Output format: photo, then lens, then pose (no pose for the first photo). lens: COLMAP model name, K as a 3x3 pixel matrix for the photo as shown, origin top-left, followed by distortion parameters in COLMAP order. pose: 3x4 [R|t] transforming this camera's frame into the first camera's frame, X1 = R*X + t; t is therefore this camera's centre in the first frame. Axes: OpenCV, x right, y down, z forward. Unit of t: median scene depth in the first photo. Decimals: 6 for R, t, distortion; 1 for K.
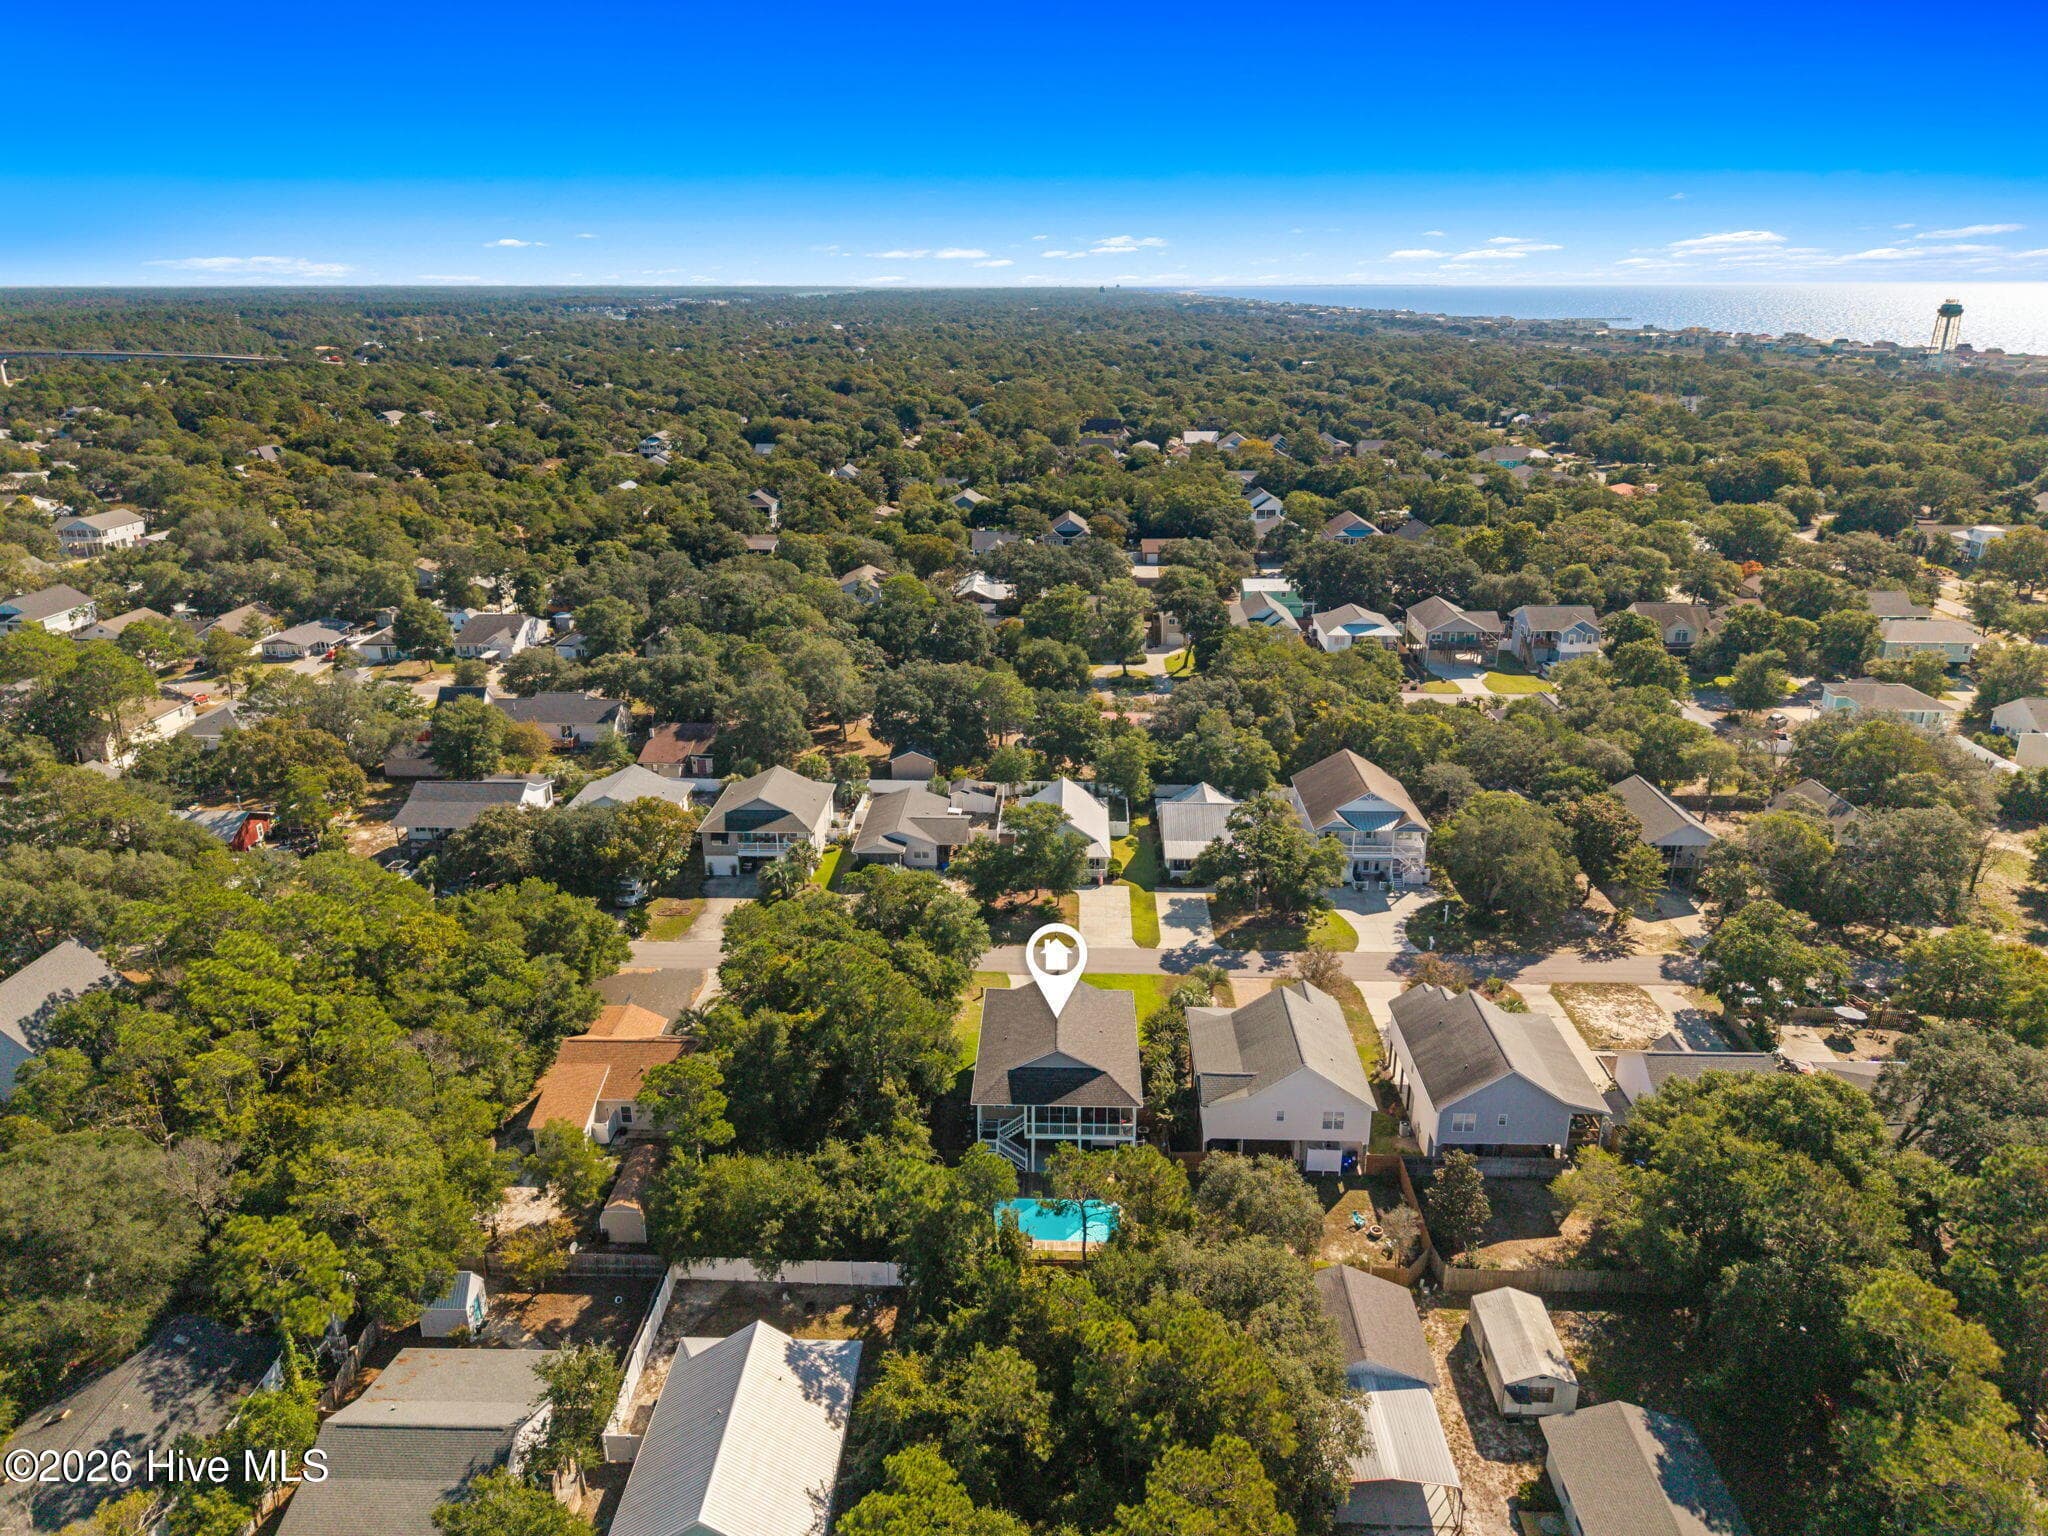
lens RADIAL K [[1381.2, 0, 1032.8], [0, 1381.2, 766.2], [0, 0, 1]] dist [0.056099, -0.063143]
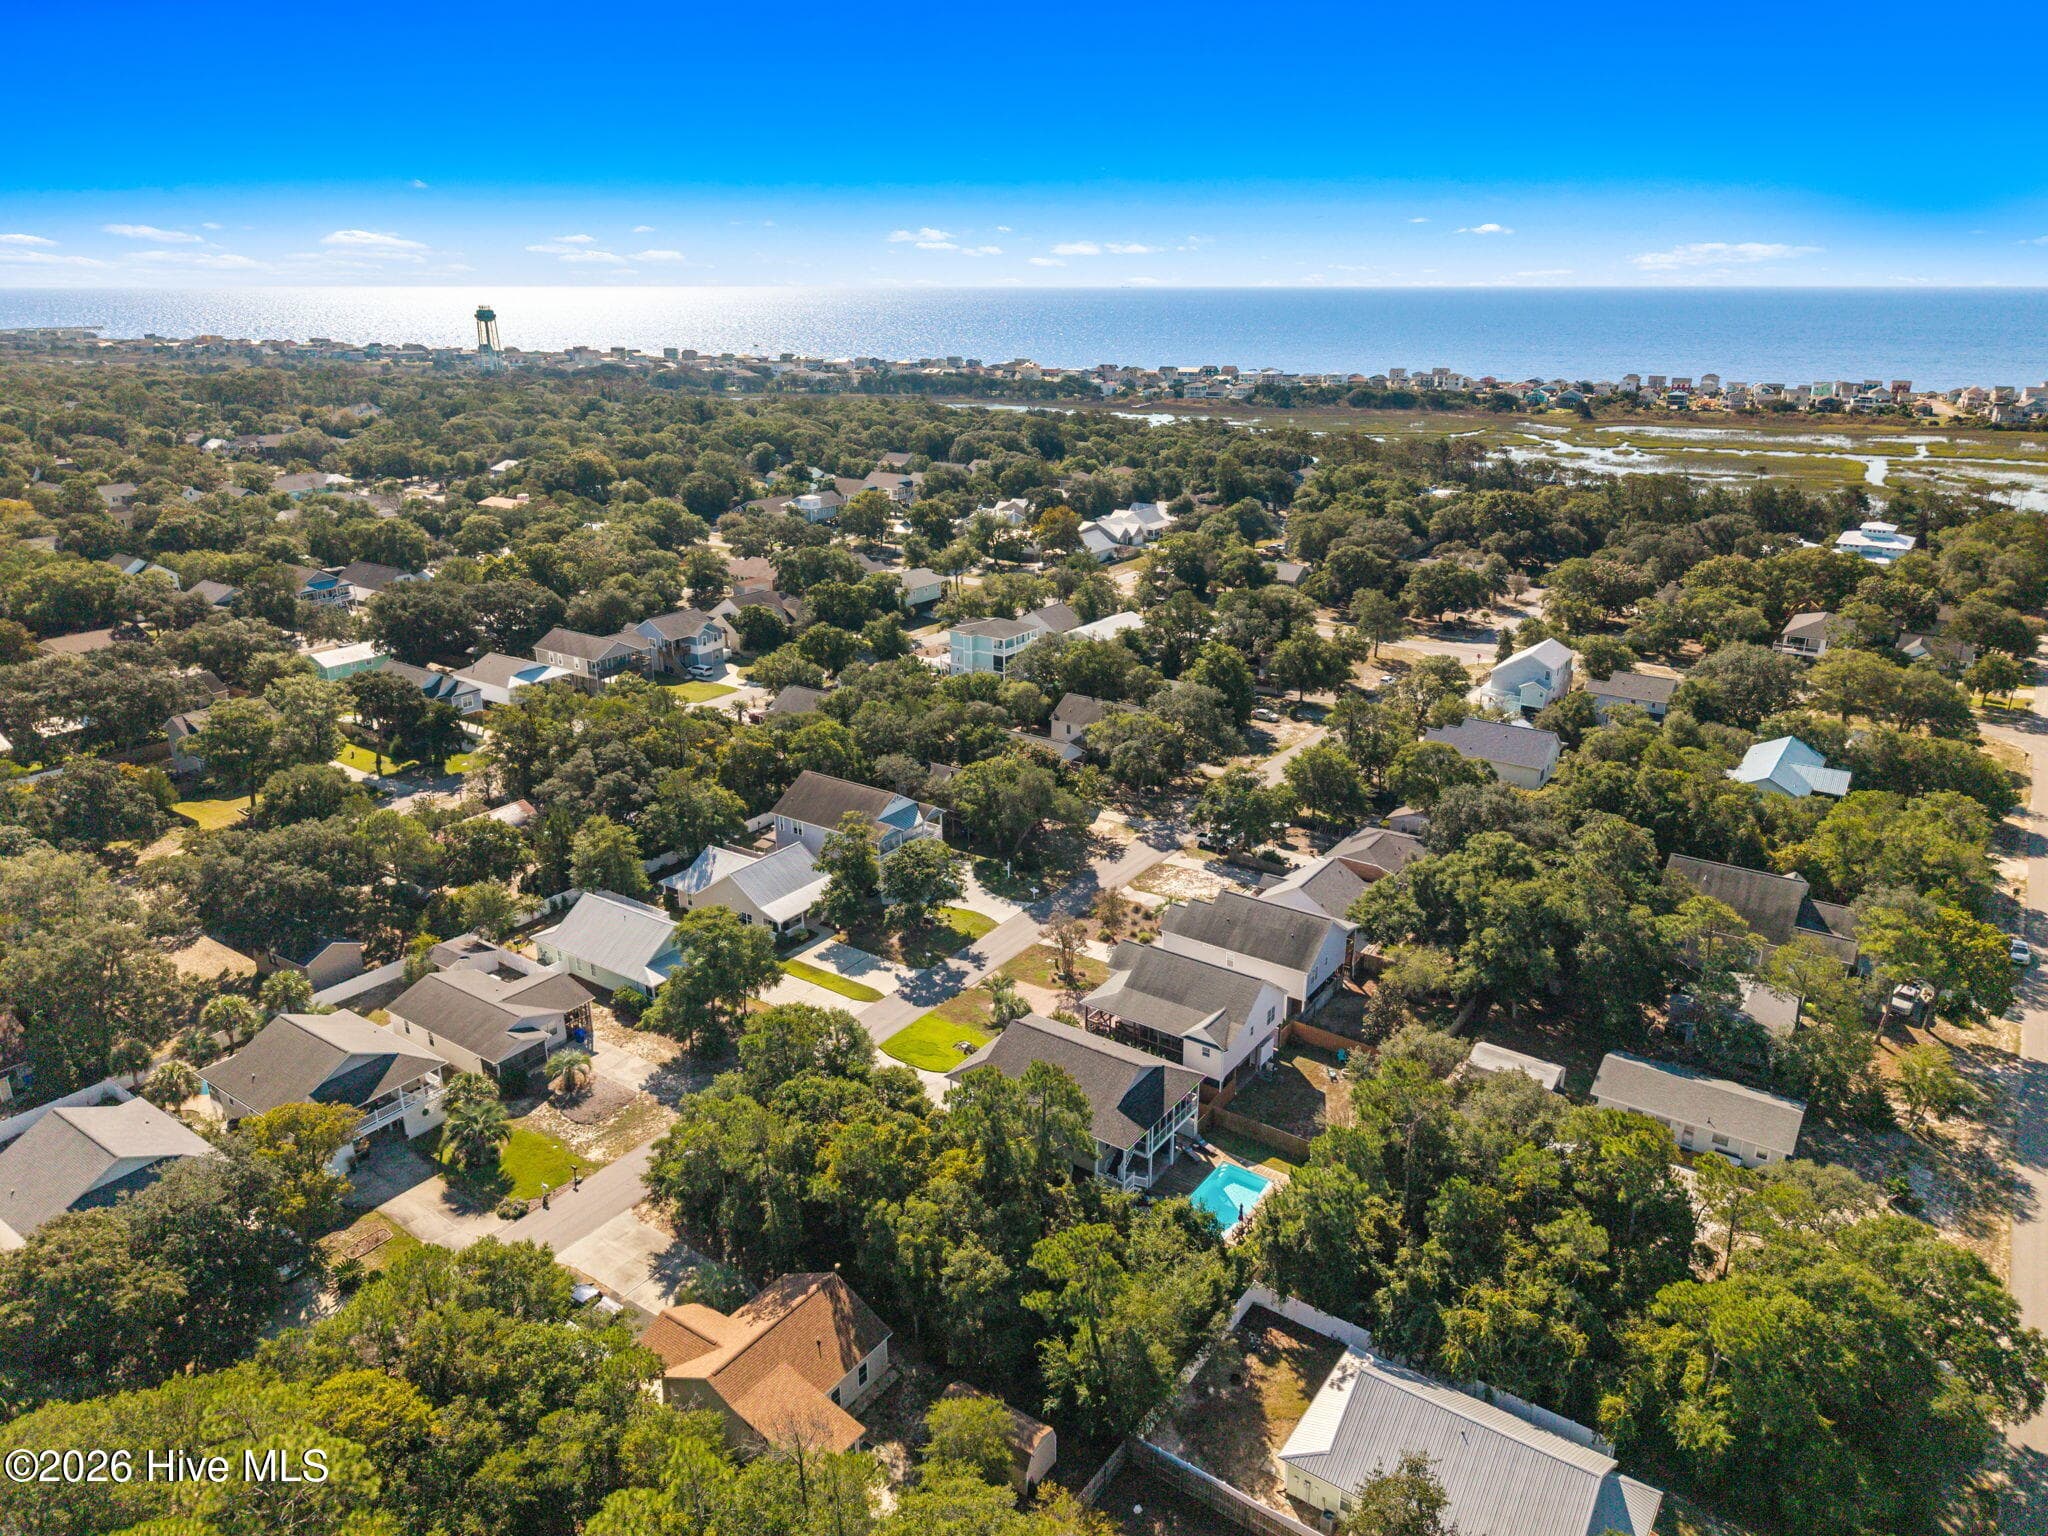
lens RADIAL K [[1371.3, 0, 1052.0], [0, 1371.3, 771.0], [0, 0, 1]] dist [0.017930, -0.000859]
pose [[0.536539, -0.279269, 0.796326, -0.562655], [0.274750, 0.950048, 0.148061, -0.129610], [-0.797896, 0.139350, 0.586466, 0.289618]]
